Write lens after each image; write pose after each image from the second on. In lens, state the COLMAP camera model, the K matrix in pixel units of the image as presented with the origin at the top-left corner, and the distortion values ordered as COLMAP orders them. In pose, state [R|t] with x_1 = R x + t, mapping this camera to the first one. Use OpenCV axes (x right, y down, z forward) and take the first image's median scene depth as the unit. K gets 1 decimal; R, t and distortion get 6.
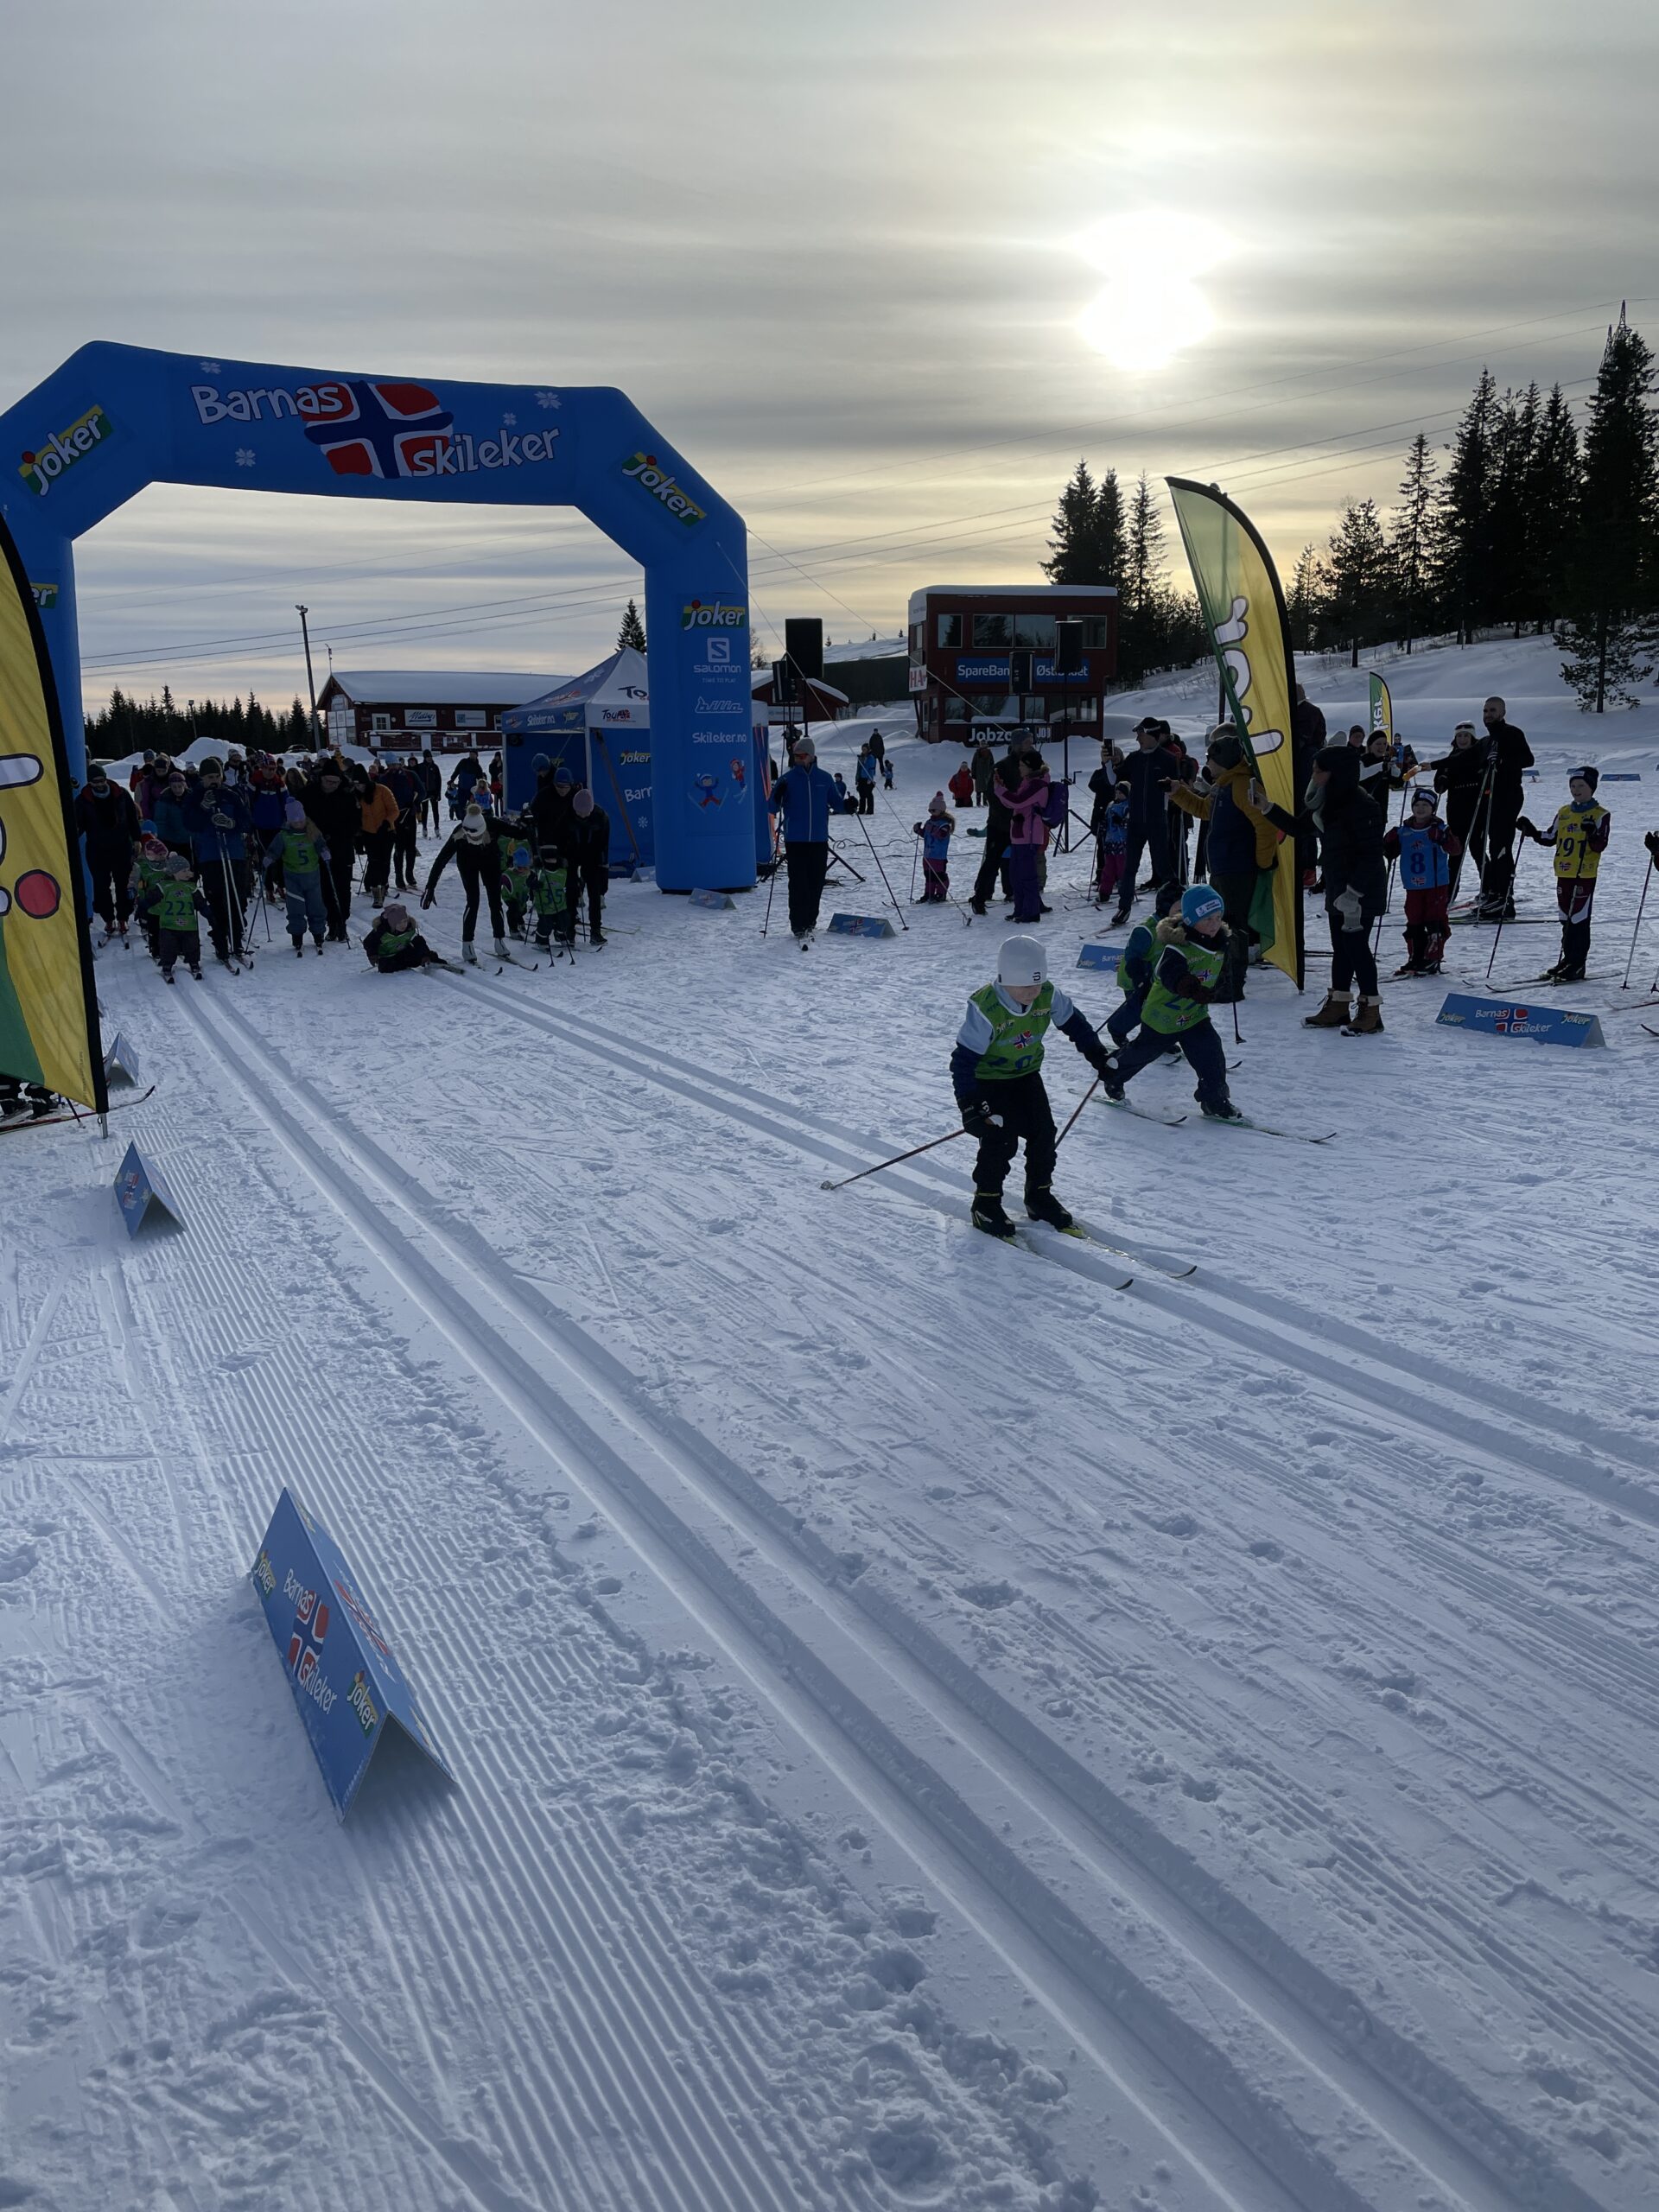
lens RADIAL K [[1649.1, 0, 838.0], [0, 1649.1, 1095.5], [0, 0, 1]] dist [0.088050, -0.113752]
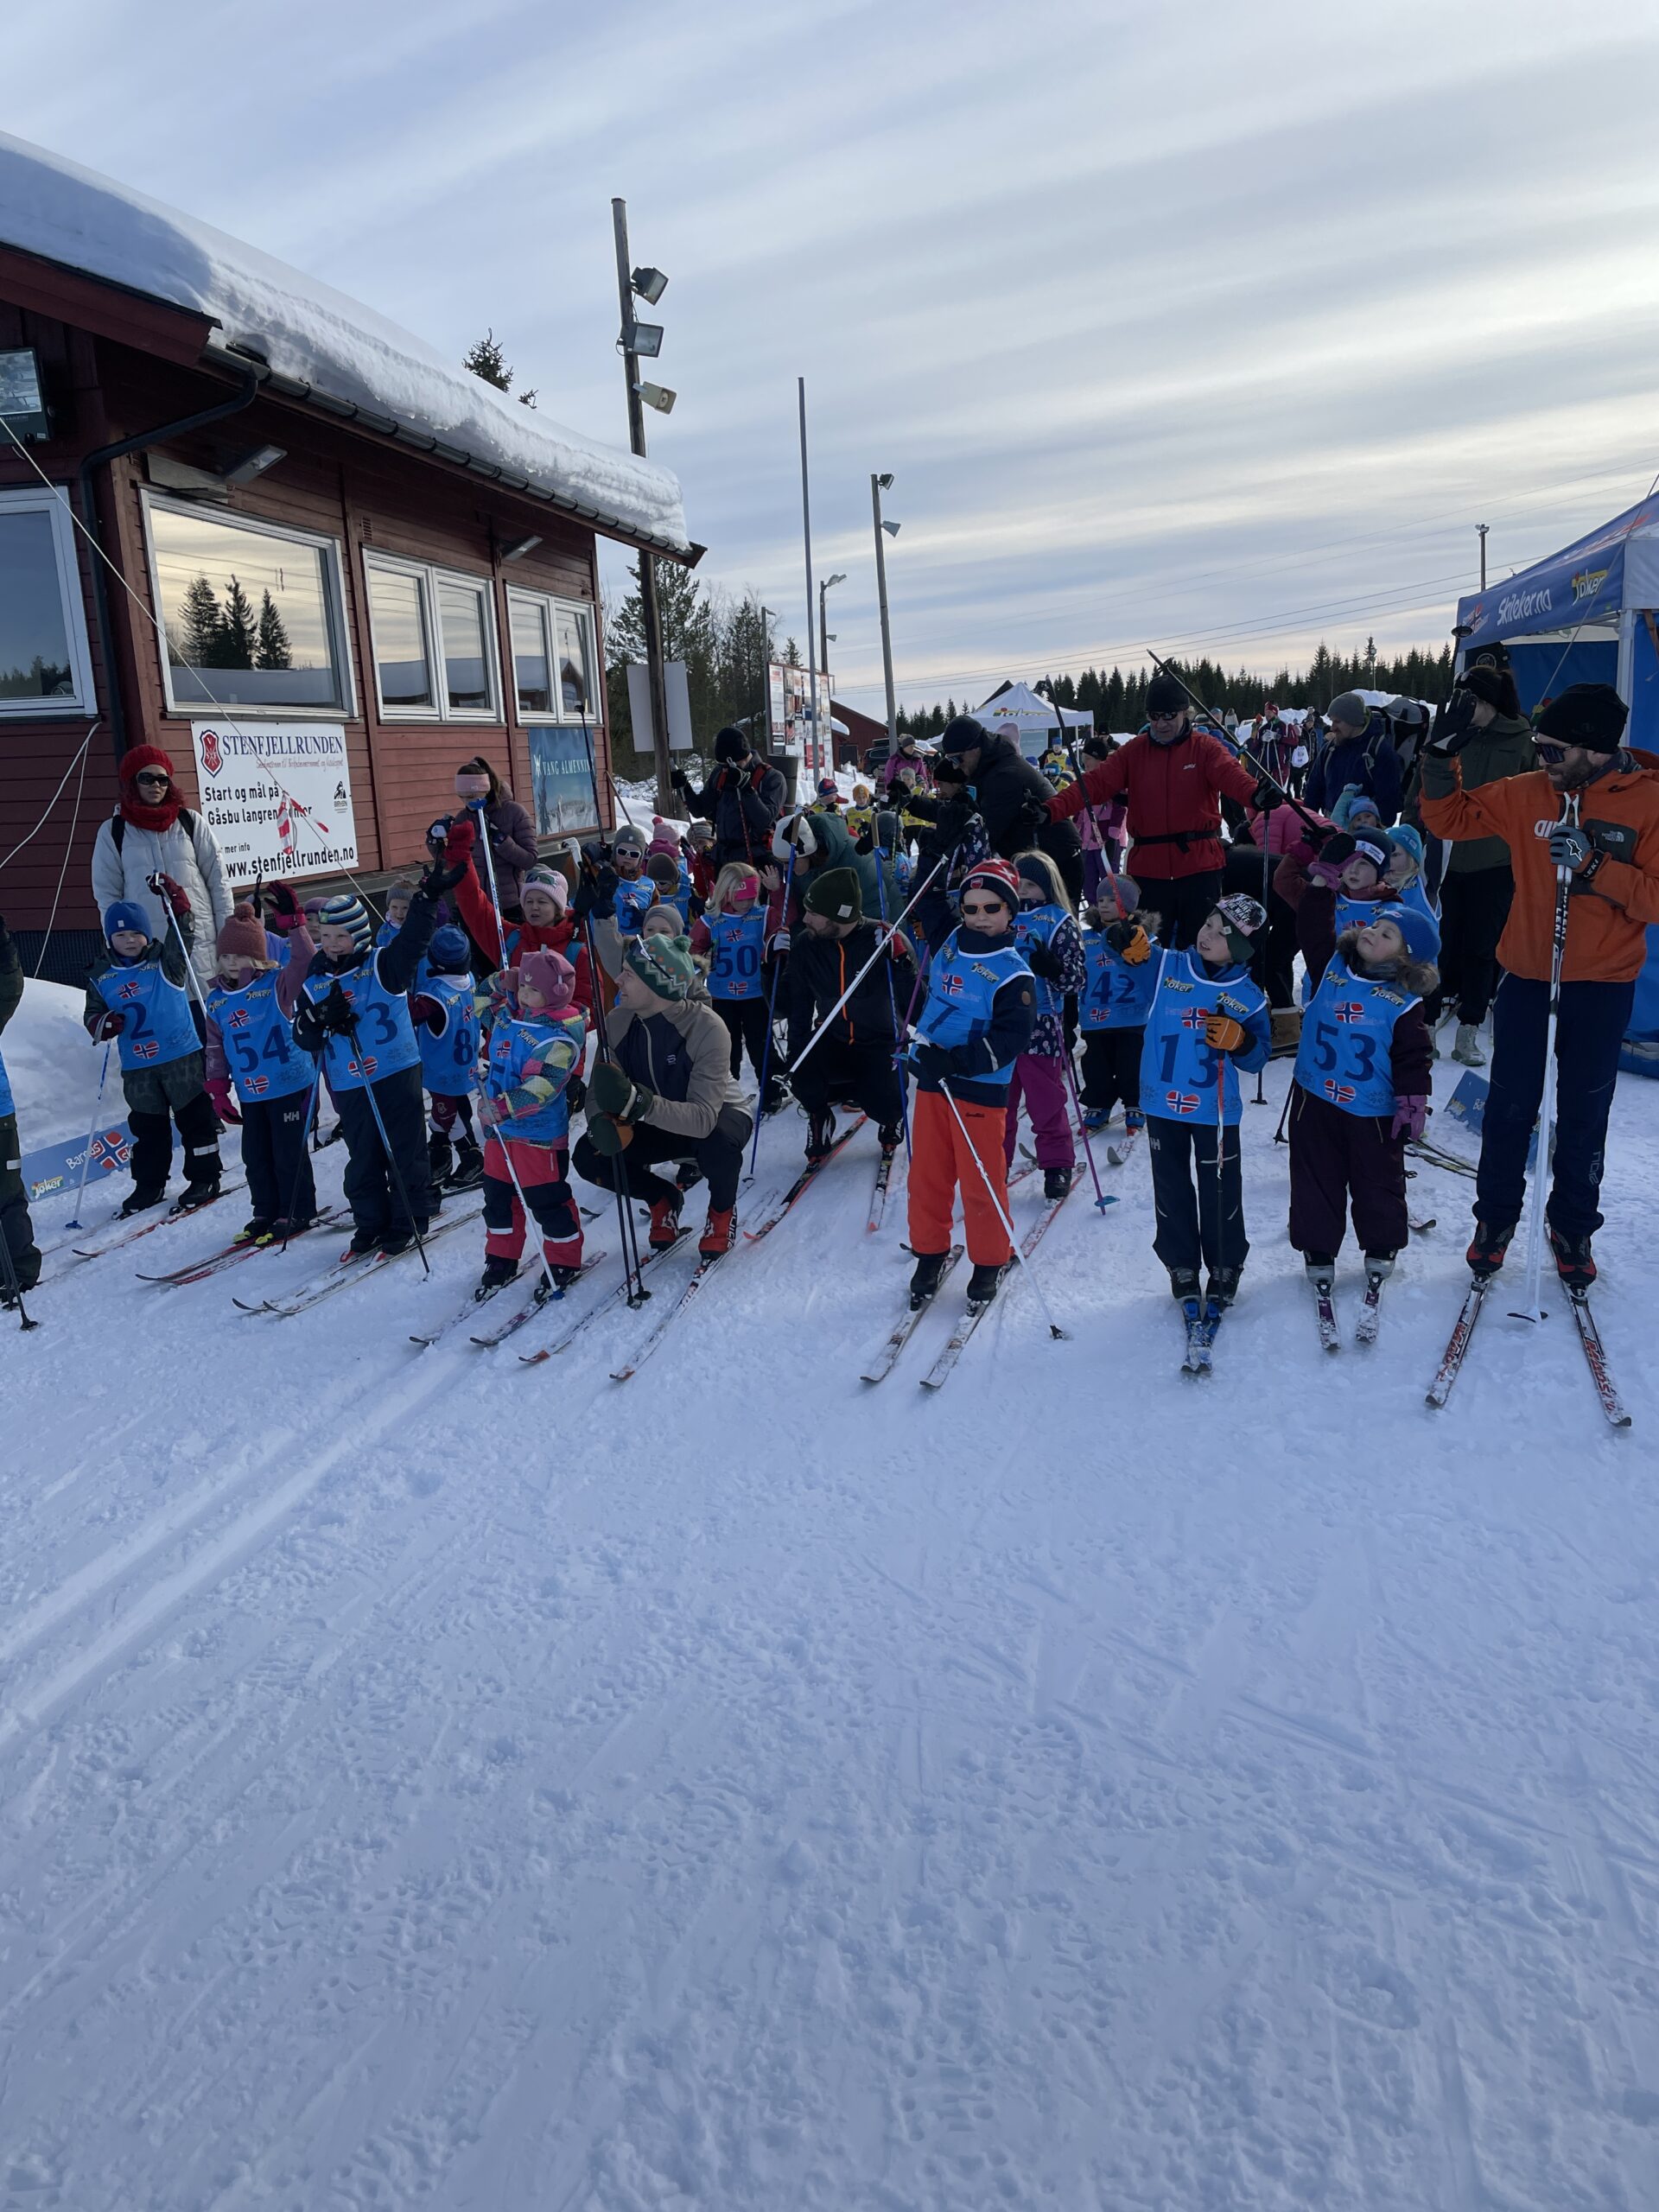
lens RADIAL K [[1649.1, 0, 838.0], [0, 1649.1, 1095.5], [0, 0, 1]] dist [0.088050, -0.113752]
pose [[0.769806, 0.109835, -0.628756, -0.059985], [-0.092146, 0.993887, 0.060802, -0.153264], [0.631591, 0.011132, 0.775222, 0.745499]]
